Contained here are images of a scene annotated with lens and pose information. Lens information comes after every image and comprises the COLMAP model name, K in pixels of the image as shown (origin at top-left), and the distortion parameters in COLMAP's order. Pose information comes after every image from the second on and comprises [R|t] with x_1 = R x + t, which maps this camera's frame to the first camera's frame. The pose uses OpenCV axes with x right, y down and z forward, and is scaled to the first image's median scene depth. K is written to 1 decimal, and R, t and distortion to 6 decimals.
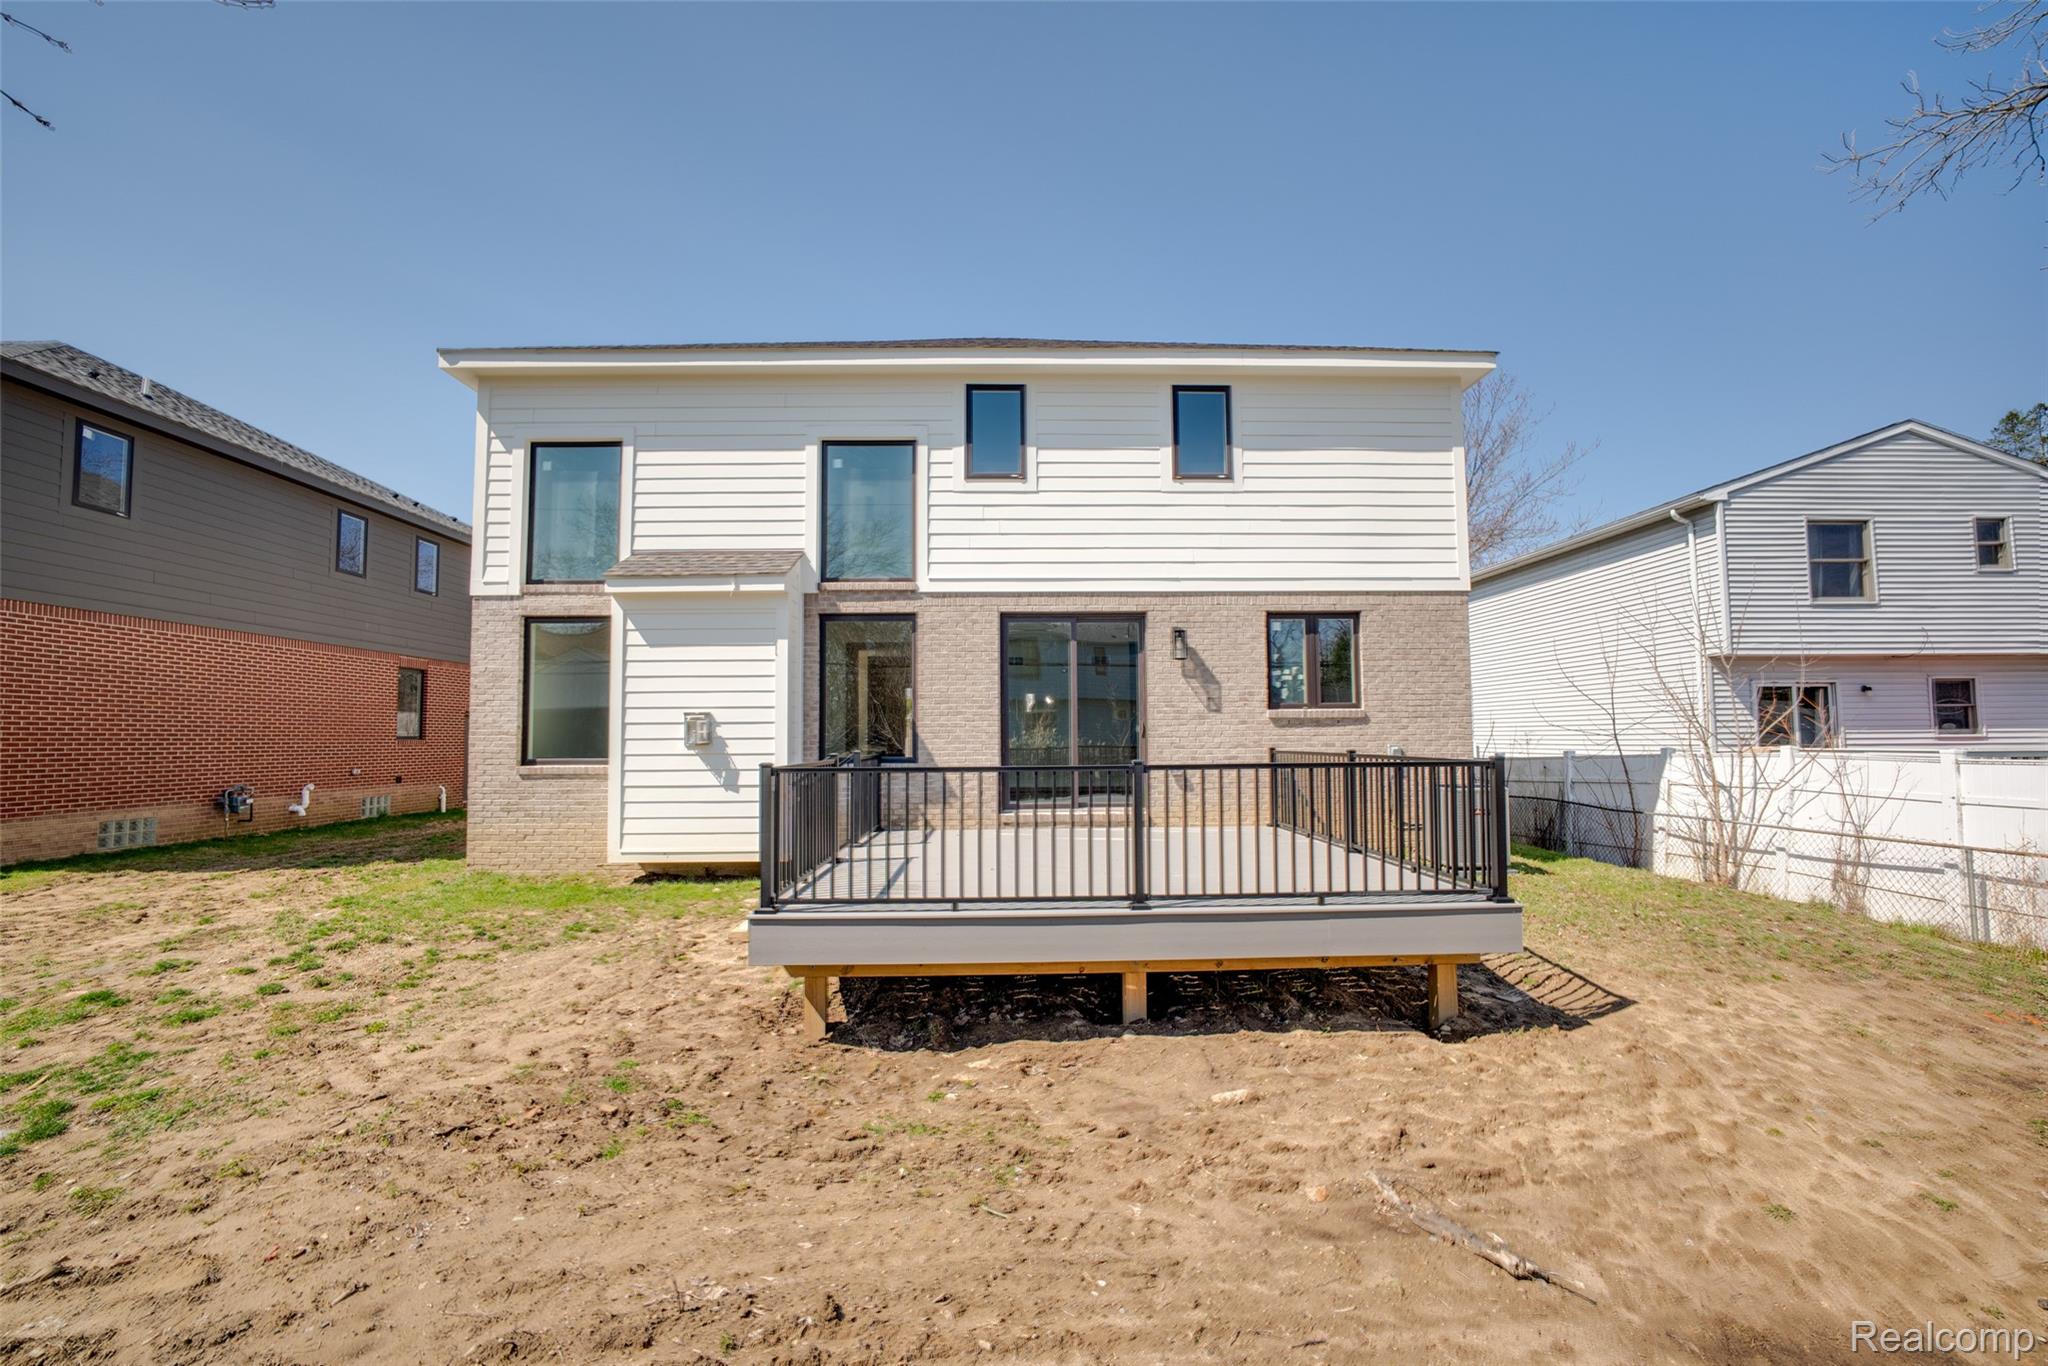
lens RADIAL K [[858.2, 0, 1018.5], [0, 858.2, 693.5], [0, 0, 1]] dist [-0.016540, 0.000331]
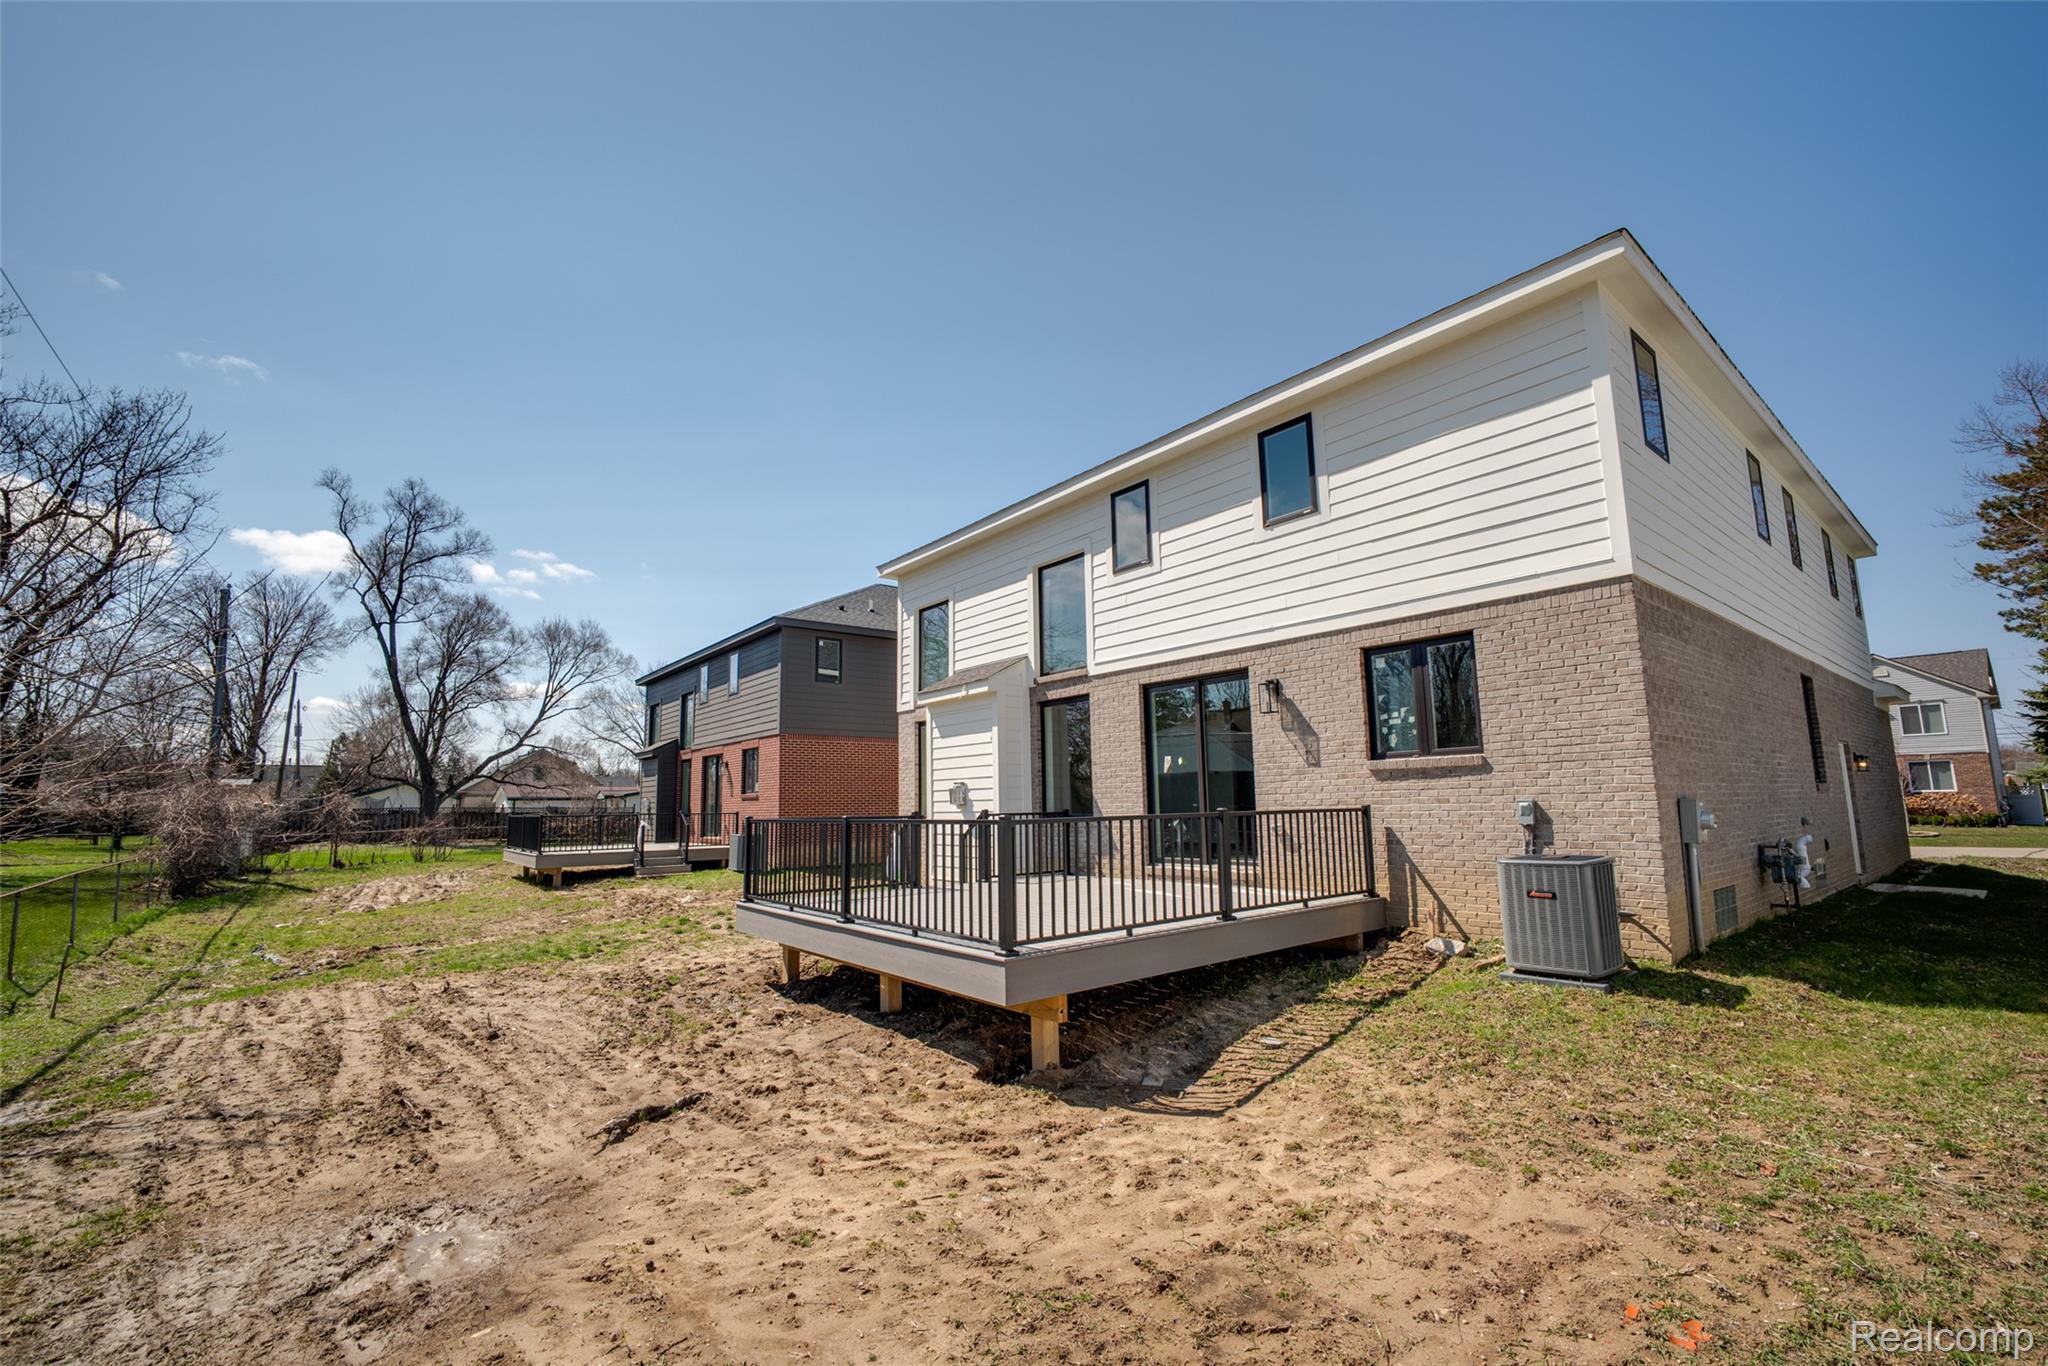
lens RADIAL K [[858.2, 0, 1018.5], [0, 858.2, 693.5], [0, 0, 1]] dist [-0.016540, 0.000331]
pose [[0.607768, -0.106647, -0.786921, 0.764564], [0.056660, 0.994239, -0.090984, 0.009918], [0.792091, 0.010710, 0.610310, 0.189639]]
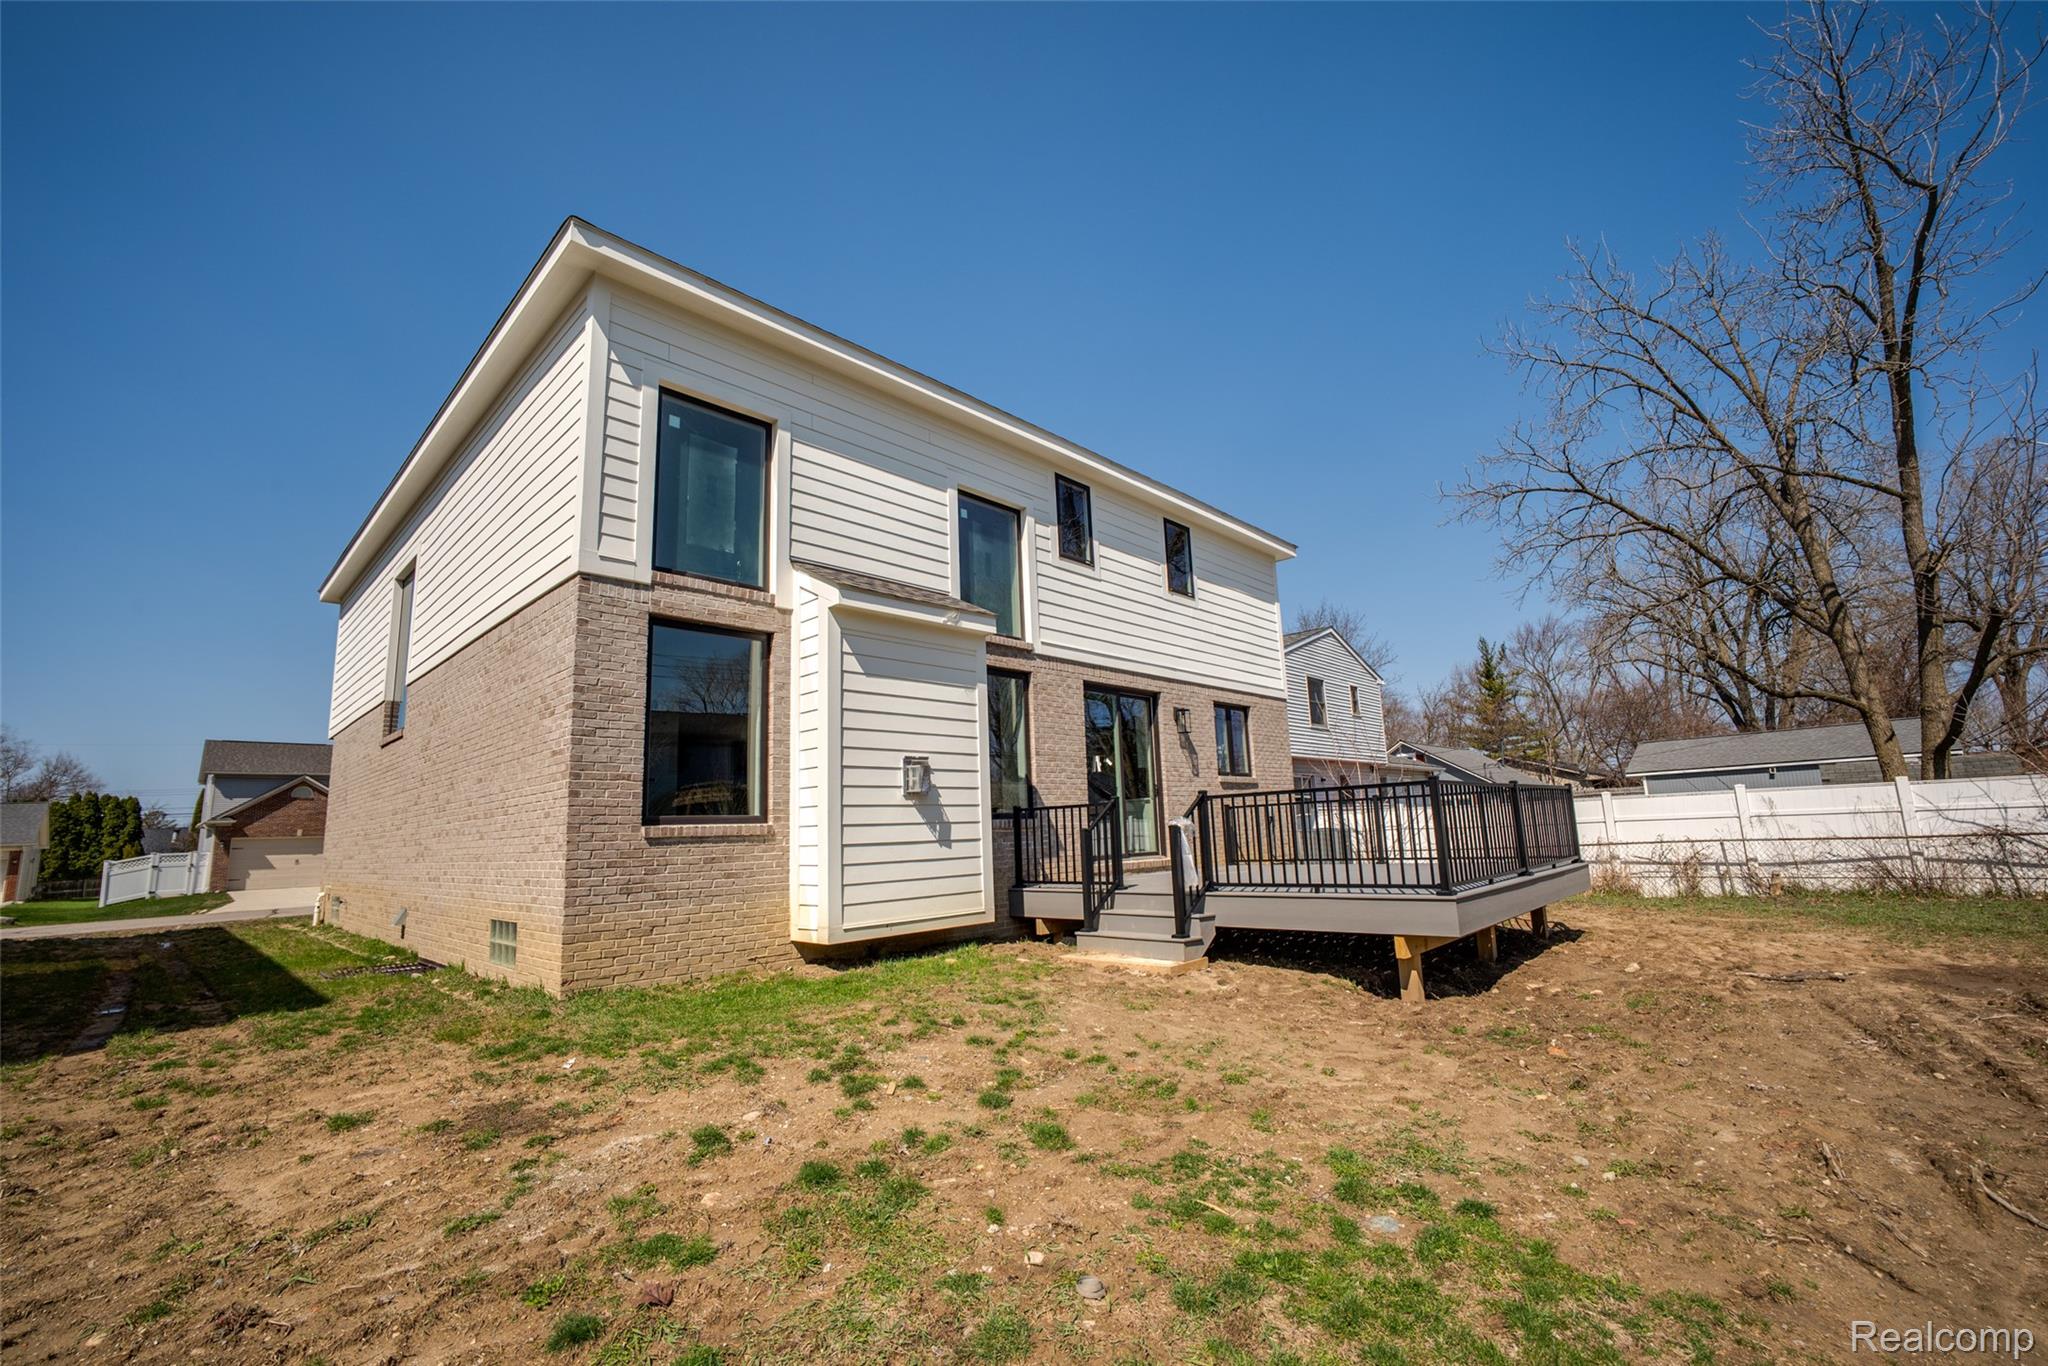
lens RADIAL K [[858.2, 0, 1018.5], [0, 858.2, 693.5], [0, 0, 1]] dist [-0.016540, 0.000331]
pose [[0.708484, 0.096106, 0.699153, -0.851735], [-0.008529, 0.991778, -0.127687, 0.063845], [-0.705676, 0.084501, 0.703478, 0.284720]]
